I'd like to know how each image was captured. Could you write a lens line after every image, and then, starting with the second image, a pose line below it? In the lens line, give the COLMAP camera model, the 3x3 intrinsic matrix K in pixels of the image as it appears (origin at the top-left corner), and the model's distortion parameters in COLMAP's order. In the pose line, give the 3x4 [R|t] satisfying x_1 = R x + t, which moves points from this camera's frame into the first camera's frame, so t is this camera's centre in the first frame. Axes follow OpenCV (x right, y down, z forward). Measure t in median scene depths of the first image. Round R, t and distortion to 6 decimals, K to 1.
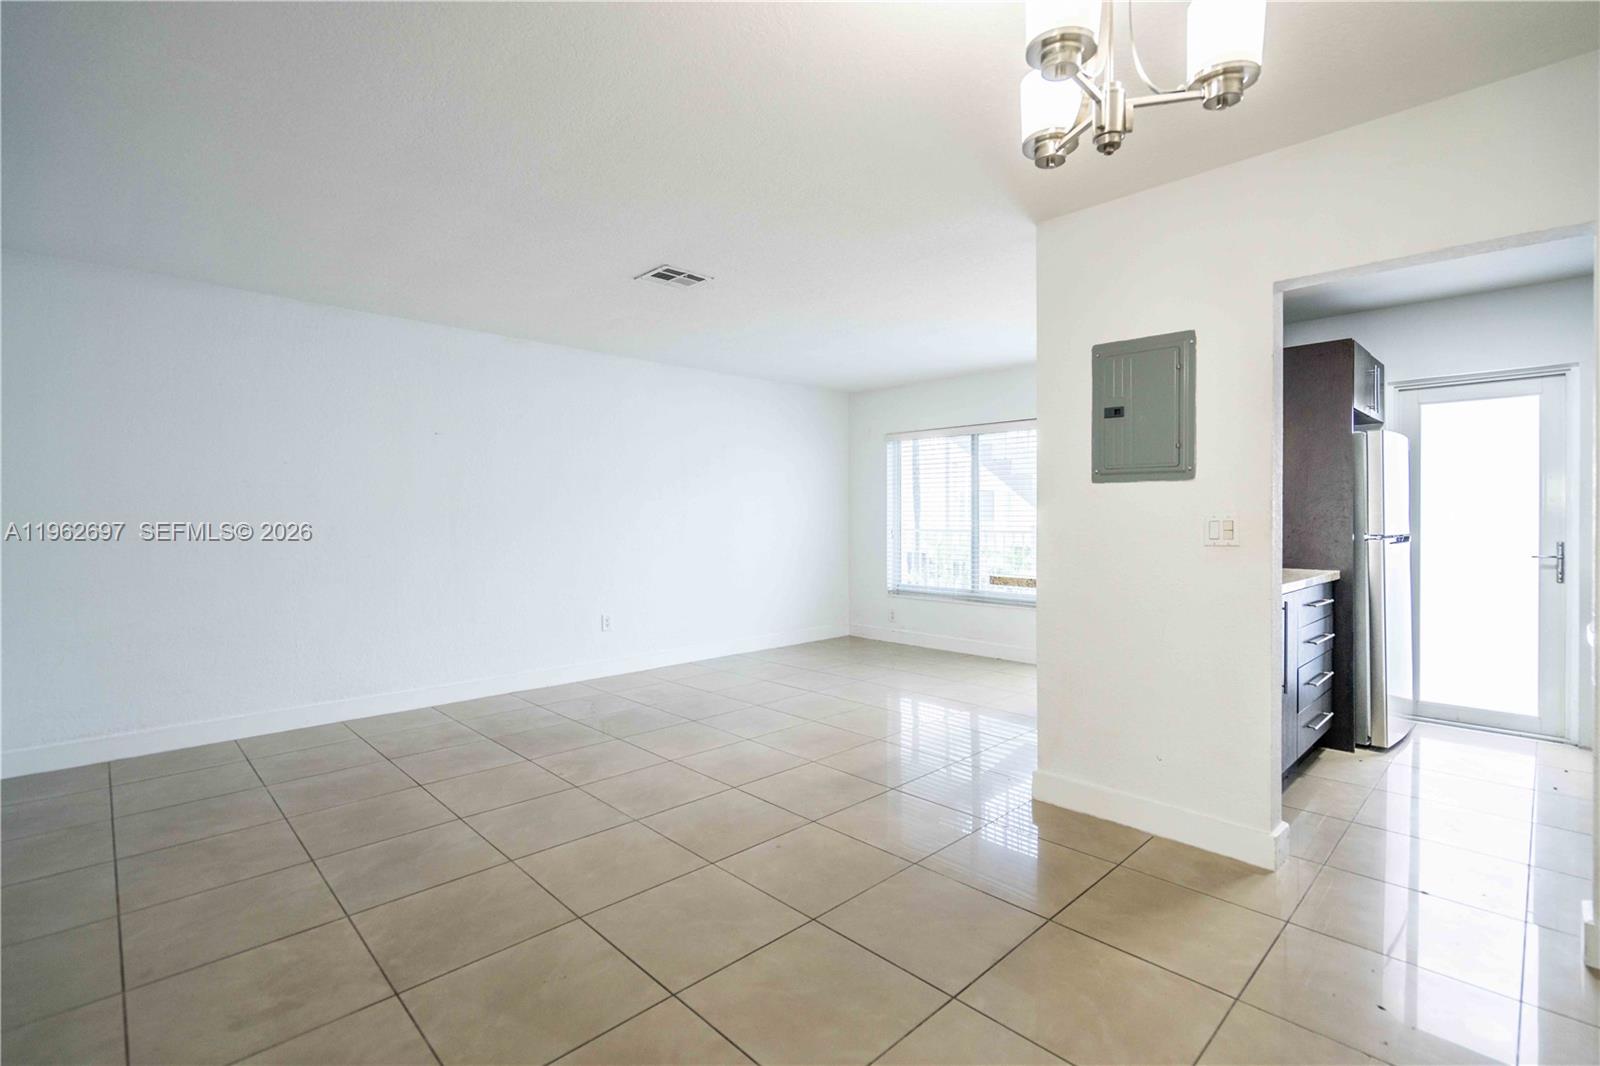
lens RADIAL K [[724.3, 0, 812.3], [0, 724.3, 527.6], [0, 0, 1]] dist [0.000101, 0.000357]
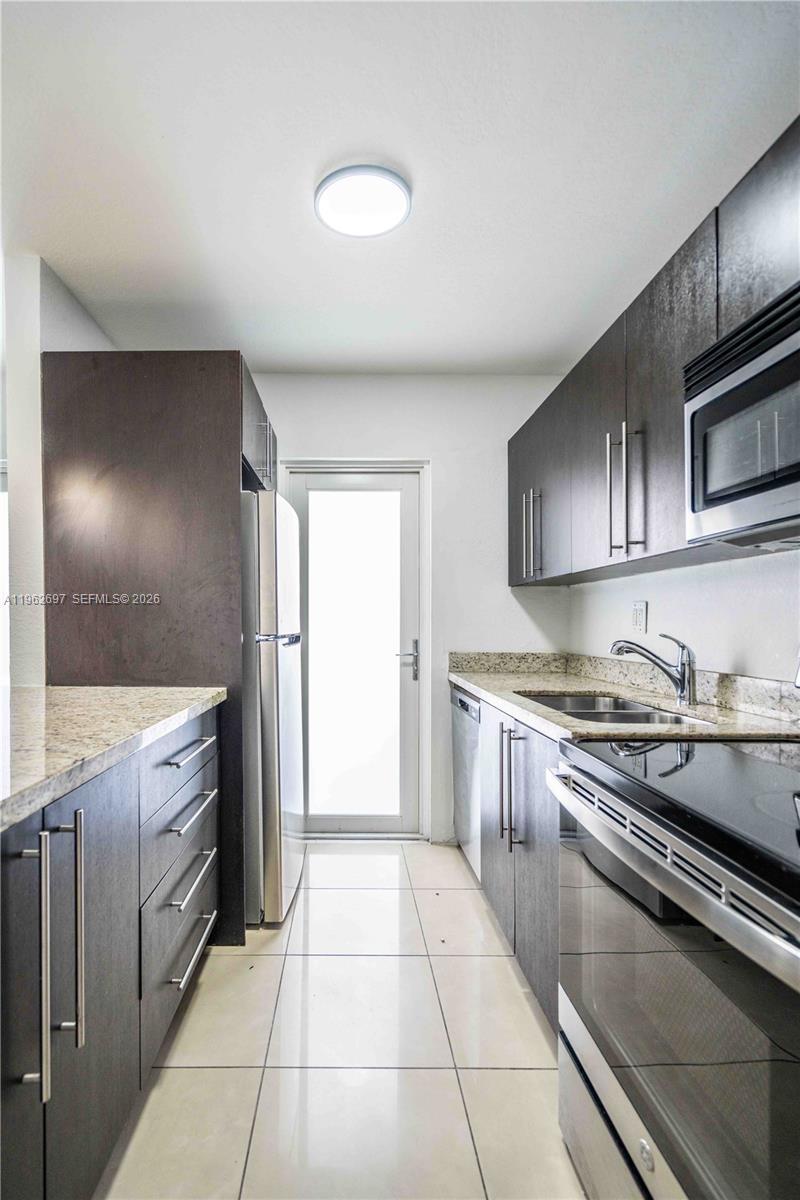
lens RADIAL K [[550.2, 0, 345.2], [0, 550.2, 623.1], [0, 0, 1]] dist [0.000785, 0.000167]
pose [[0.706136, 0.003859, 0.708065, 0.417960], [0.006517, 0.999907, -0.011949, 0.005138], [-0.708046, 0.013052, 0.706046, 0.525176]]
